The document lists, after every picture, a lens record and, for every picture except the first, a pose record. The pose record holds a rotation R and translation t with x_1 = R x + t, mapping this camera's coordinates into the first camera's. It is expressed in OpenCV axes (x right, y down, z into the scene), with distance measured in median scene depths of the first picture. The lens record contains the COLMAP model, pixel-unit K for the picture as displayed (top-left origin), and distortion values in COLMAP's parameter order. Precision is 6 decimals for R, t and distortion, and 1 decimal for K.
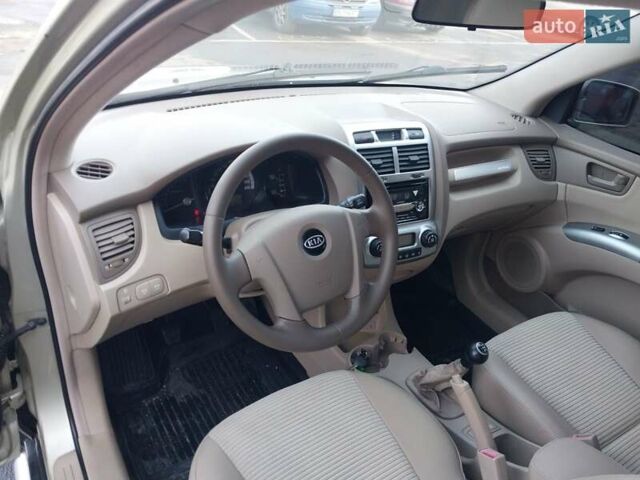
lens RADIAL K [[510.7, 0, 311.9], [0, 510.7, 240.3], [0, 0, 1]] dist [0.001187, -0.004125]
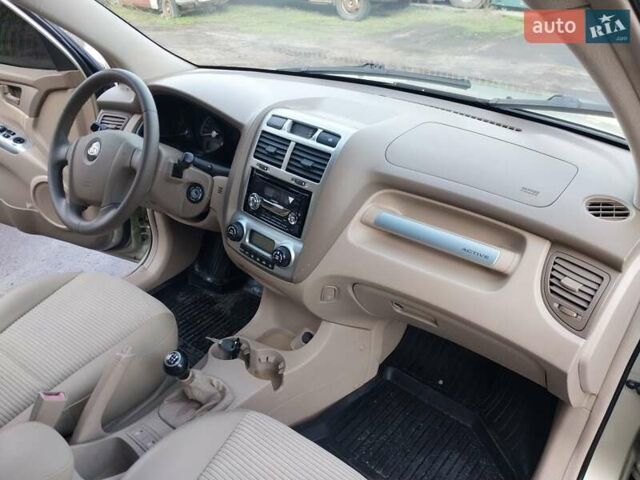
lens RADIAL K [[505.9, 0, 318.6], [0, 505.9, 239.0], [0, 0, 1]] dist [0.005604, -0.004260]
pose [[0.344564, 0.382887, -0.857131, 0.953571], [-0.452763, 0.867612, 0.205559, -0.227937], [0.822363, 0.317249, 0.472305, 0.650974]]
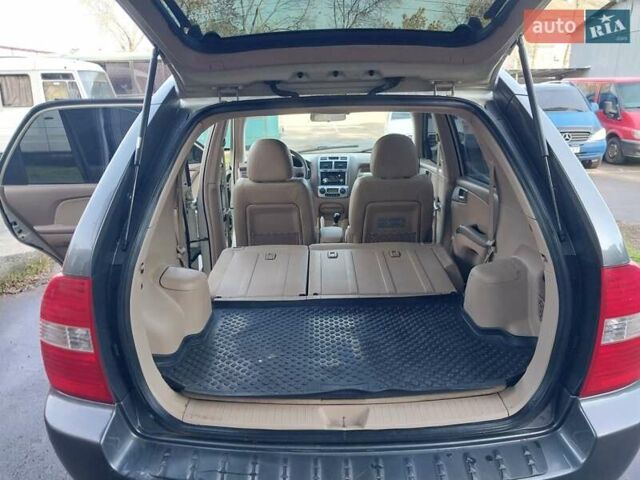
lens RADIAL K [[498.4, 0, 320.0], [0, 498.4, 238.2], [0, 0, 1]] dist [0.070770, -0.093599]
pose [[0.831210, 0.022747, -0.555492, 1.764167], [-0.183771, 0.954240, -0.235911, 0.985965], [0.524707, 0.298175, 0.797355, -1.332147]]
